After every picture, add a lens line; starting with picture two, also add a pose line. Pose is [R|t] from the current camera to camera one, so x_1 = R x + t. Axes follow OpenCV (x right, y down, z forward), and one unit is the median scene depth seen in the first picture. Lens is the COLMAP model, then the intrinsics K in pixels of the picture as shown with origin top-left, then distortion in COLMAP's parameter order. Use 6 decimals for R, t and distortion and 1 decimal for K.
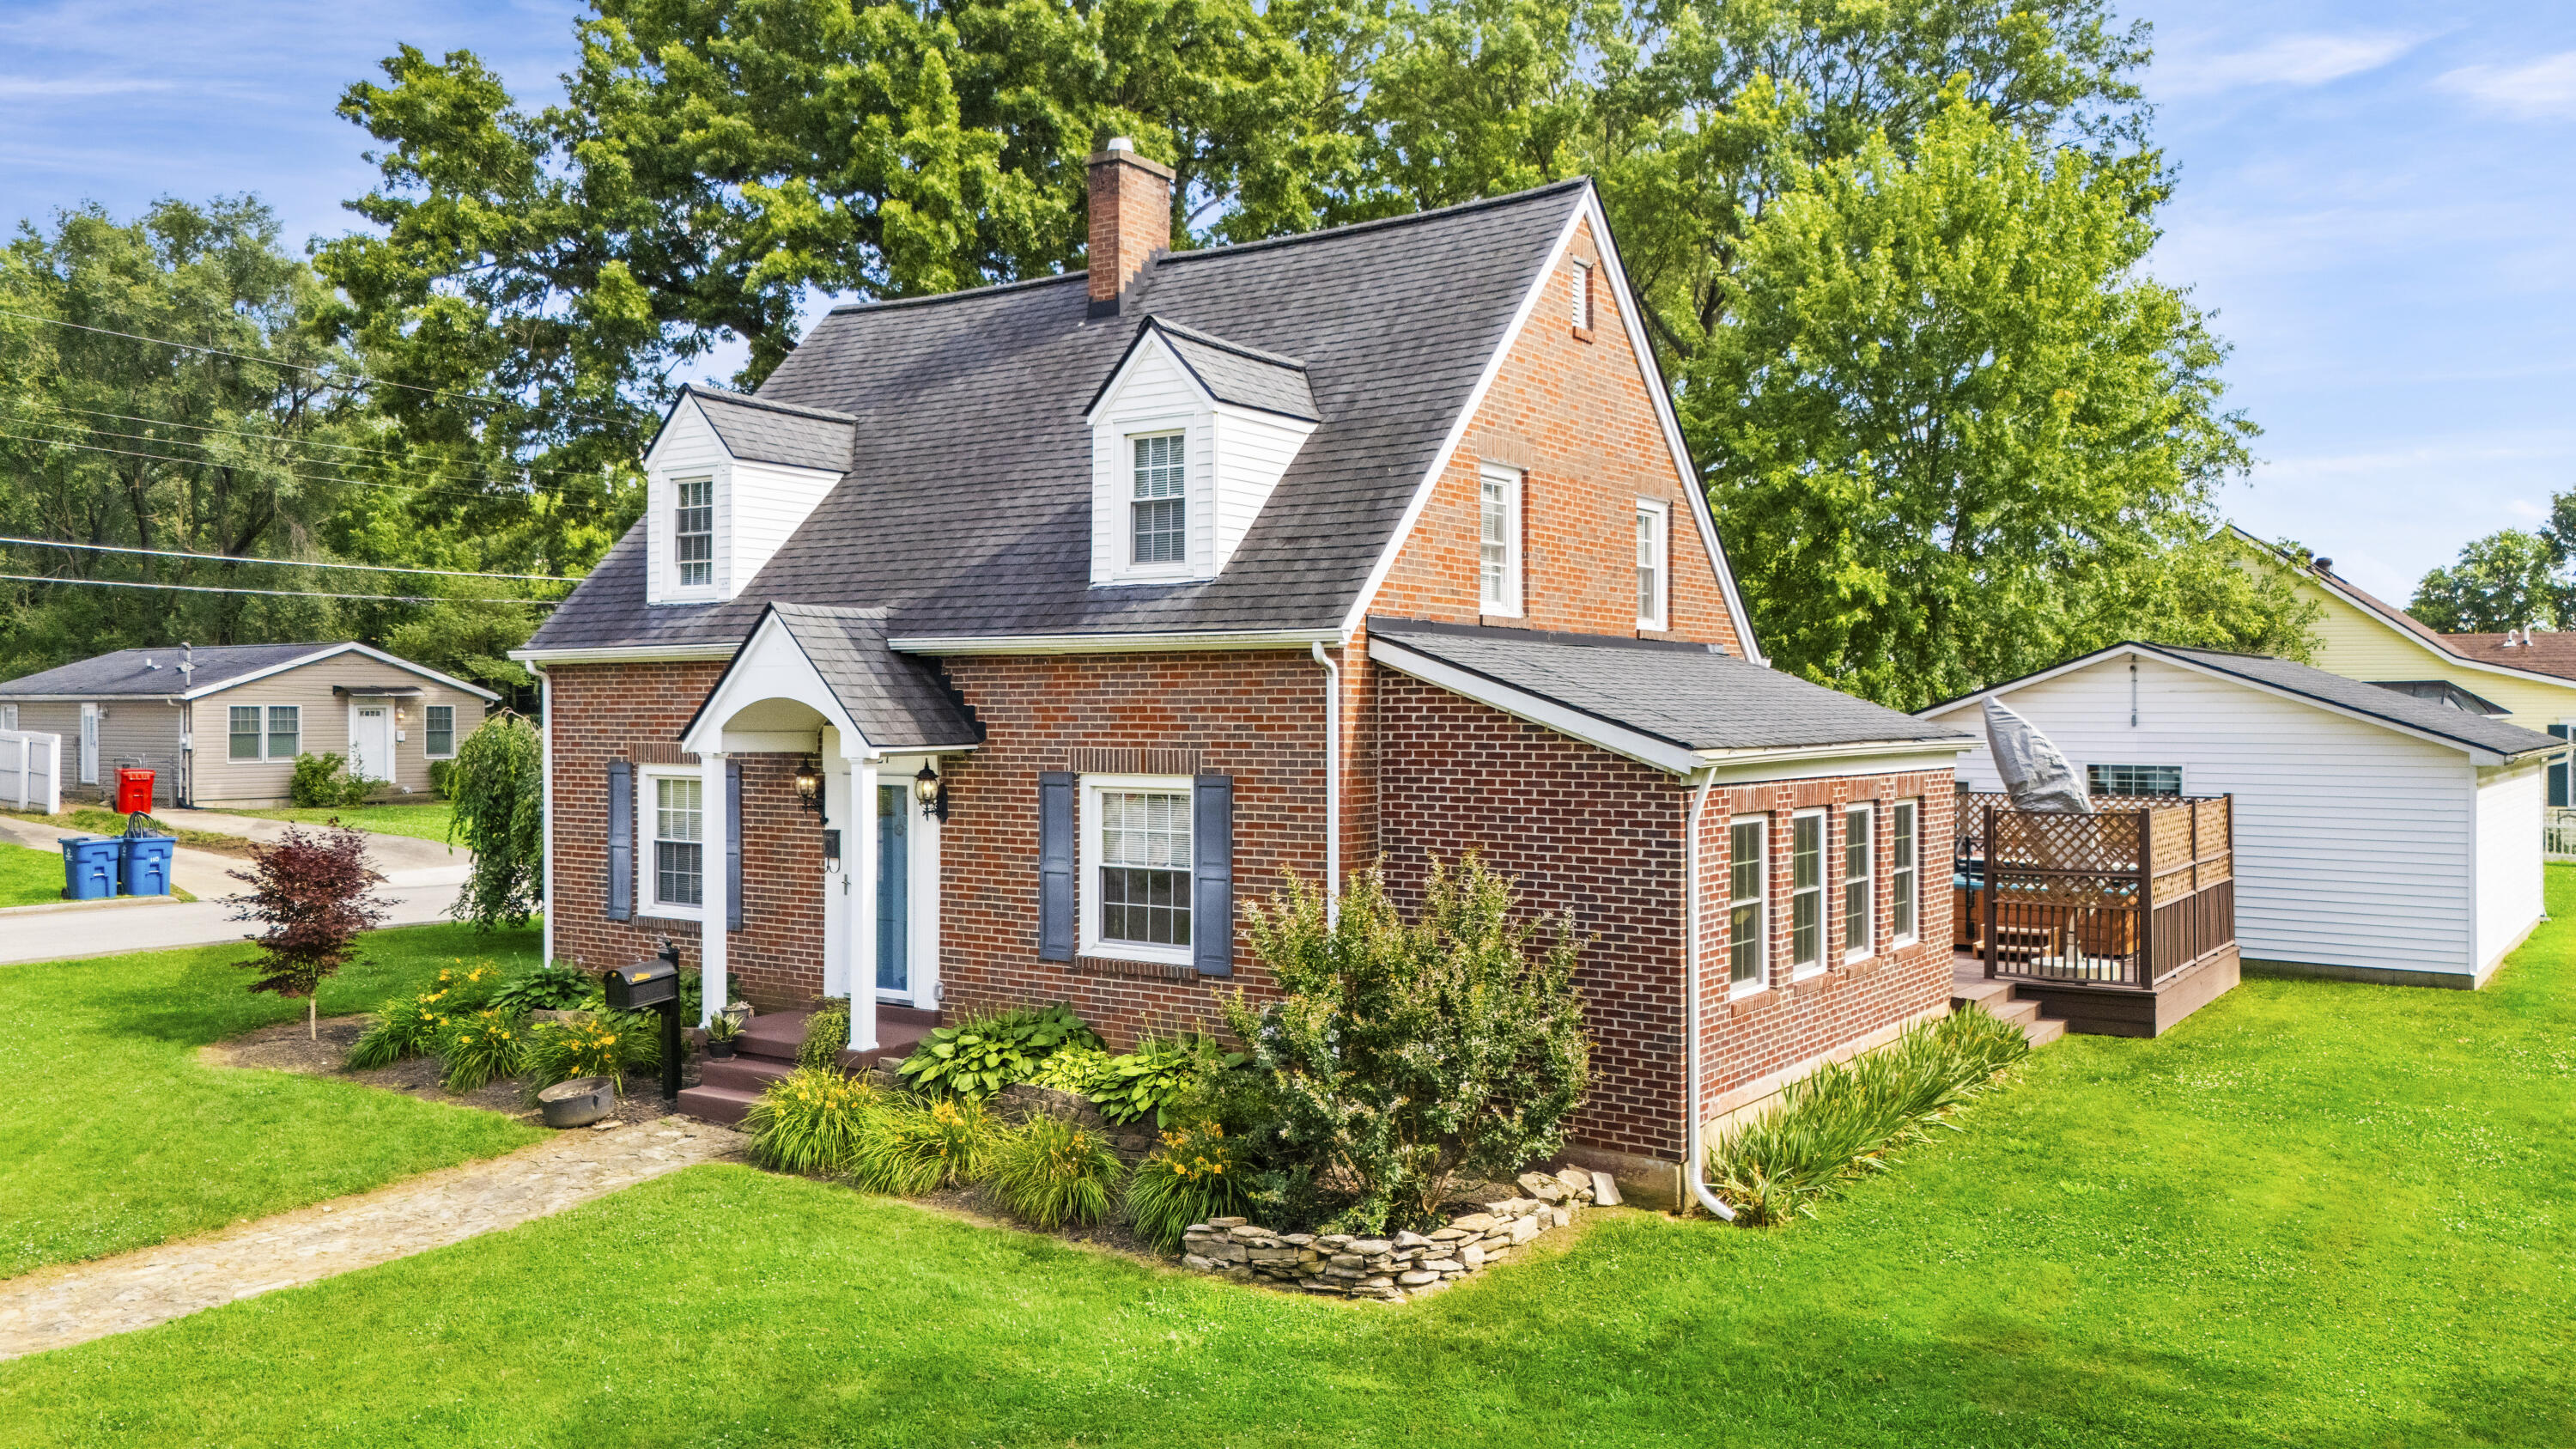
lens RADIAL K [[1930.8, 0, 1302.5], [0, 1930.8, 716.0], [0, 0, 1]] dist [0.052863, -0.064744]
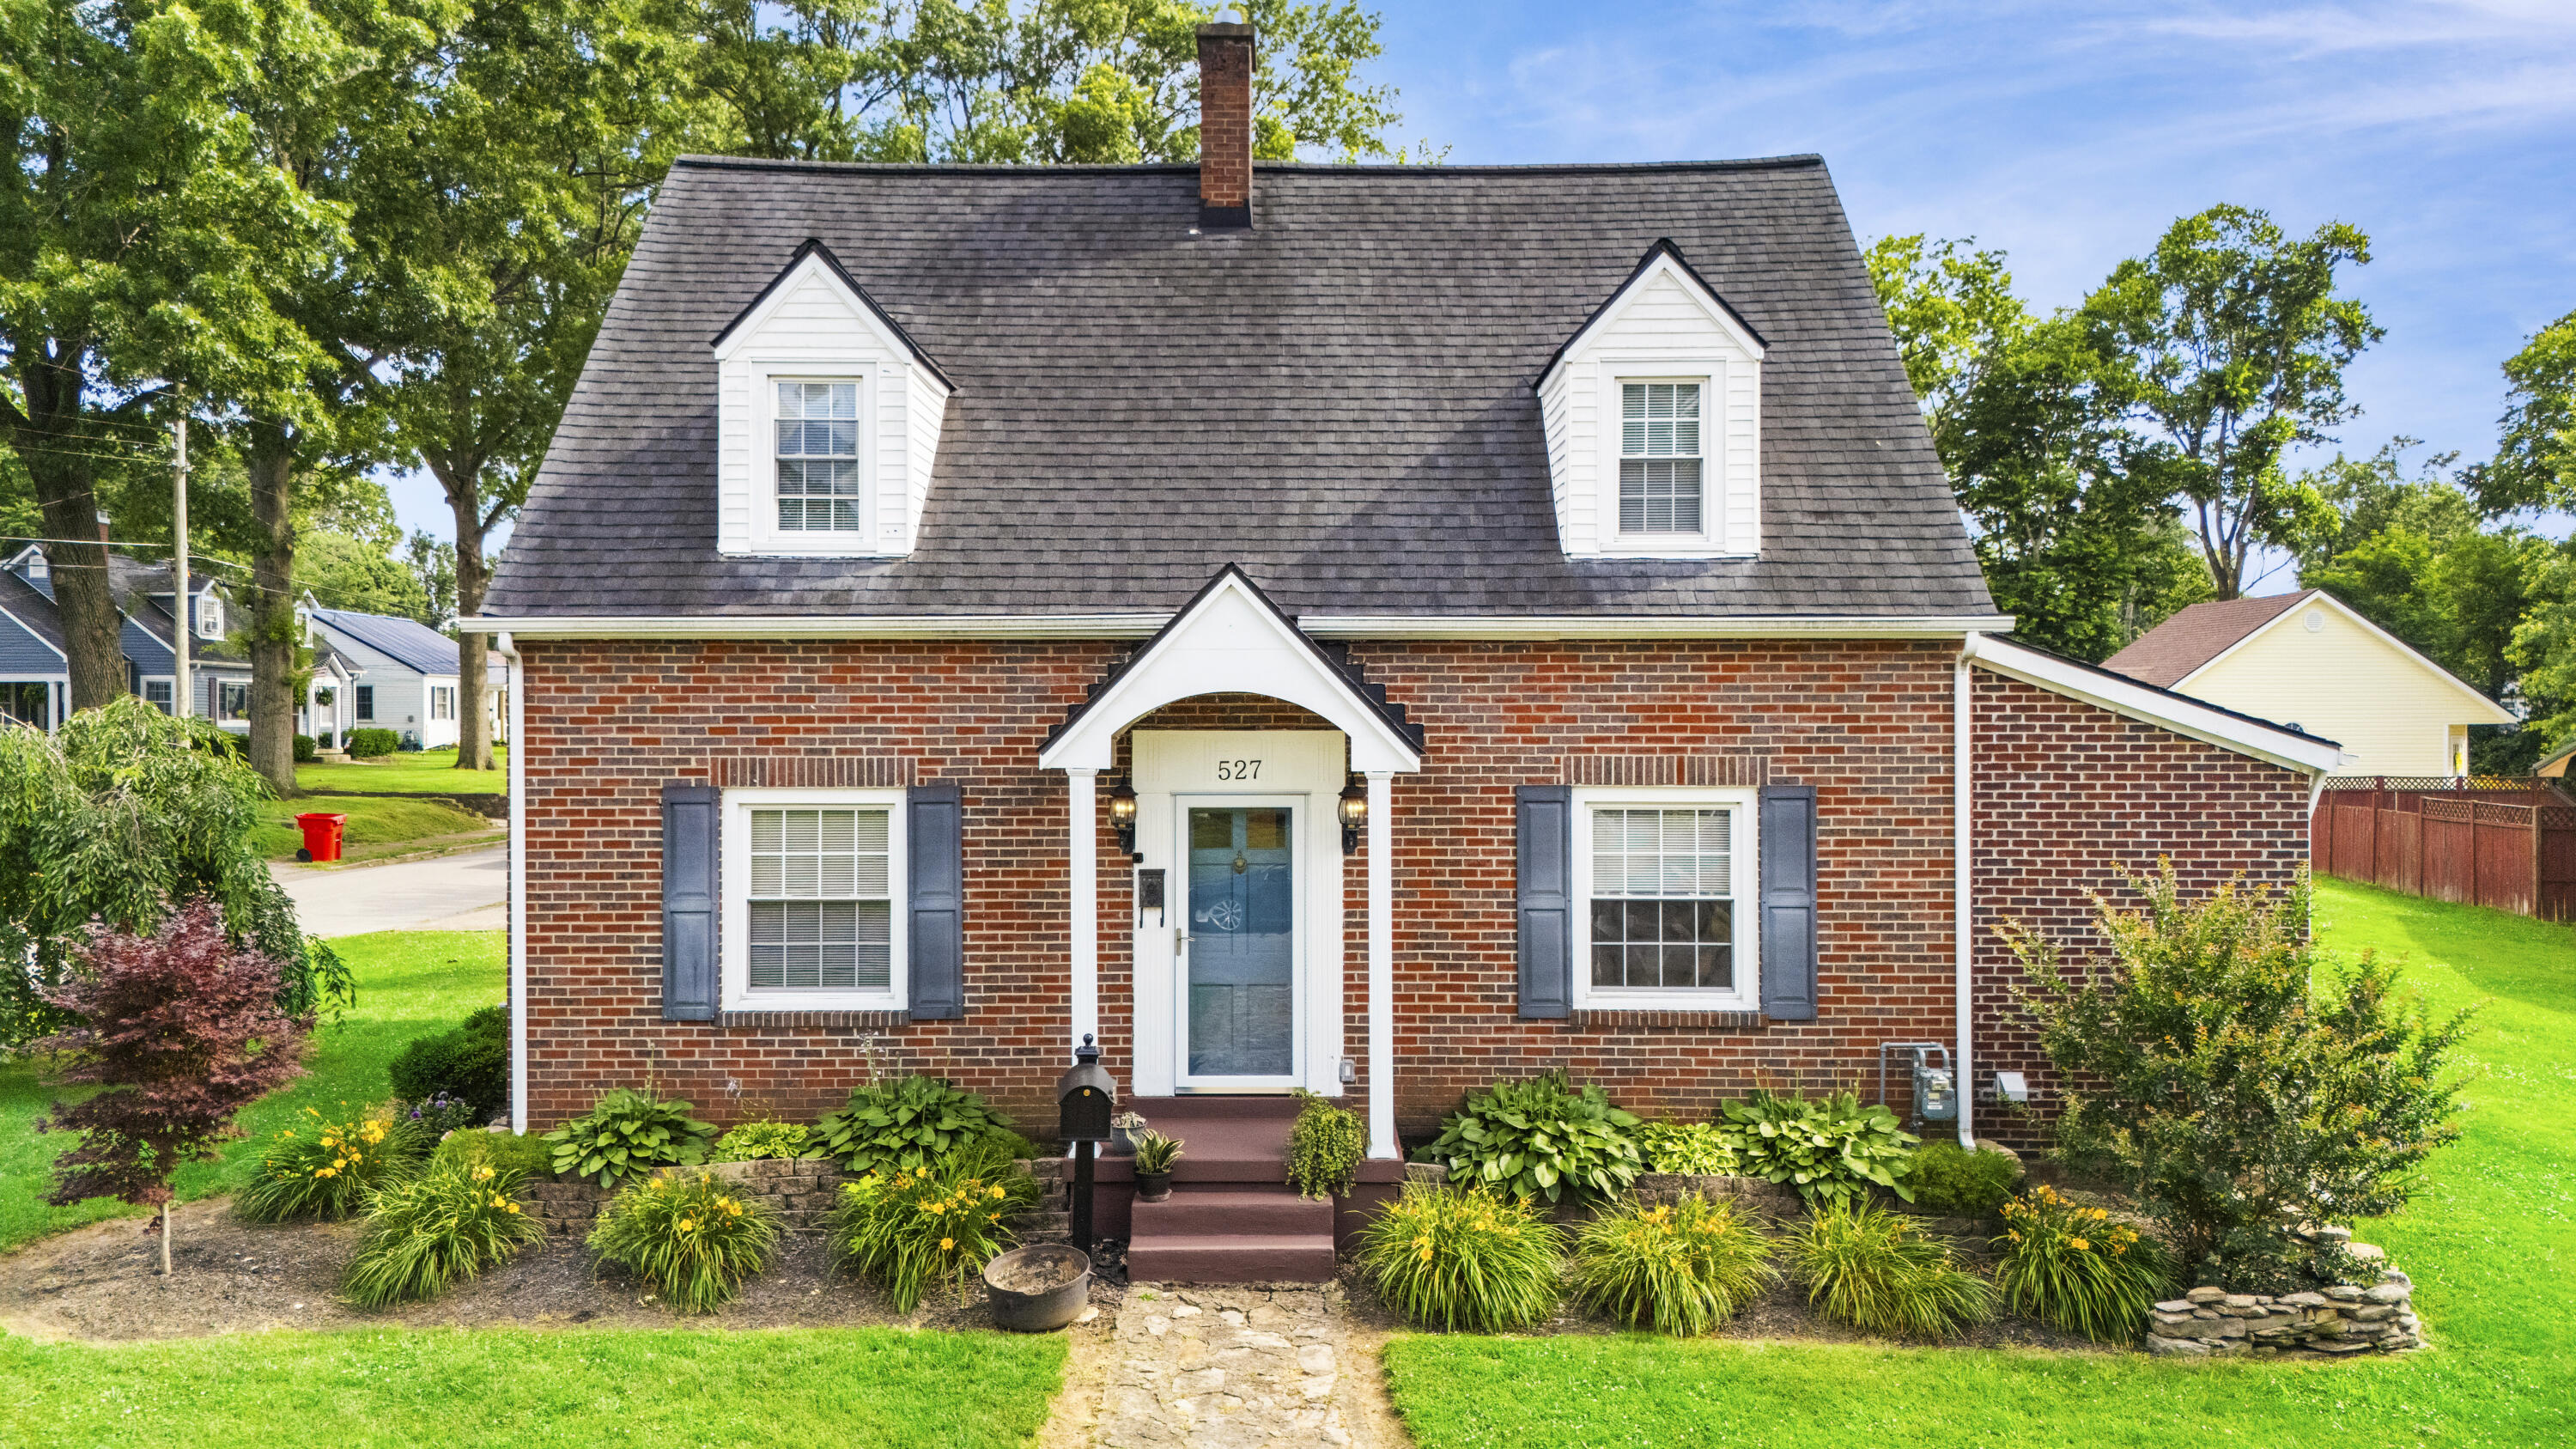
lens RADIAL K [[1838.7, 0, 1290.4], [0, 1838.7, 739.9], [0, 0, 1]] dist [0.137703, -0.424383]
pose [[0.835203, -0.008864, 0.549870, -0.655010], [0.001952, 0.999912, 0.013154, -0.000625], [-0.549938, -0.009913, 0.835146, 0.421509]]
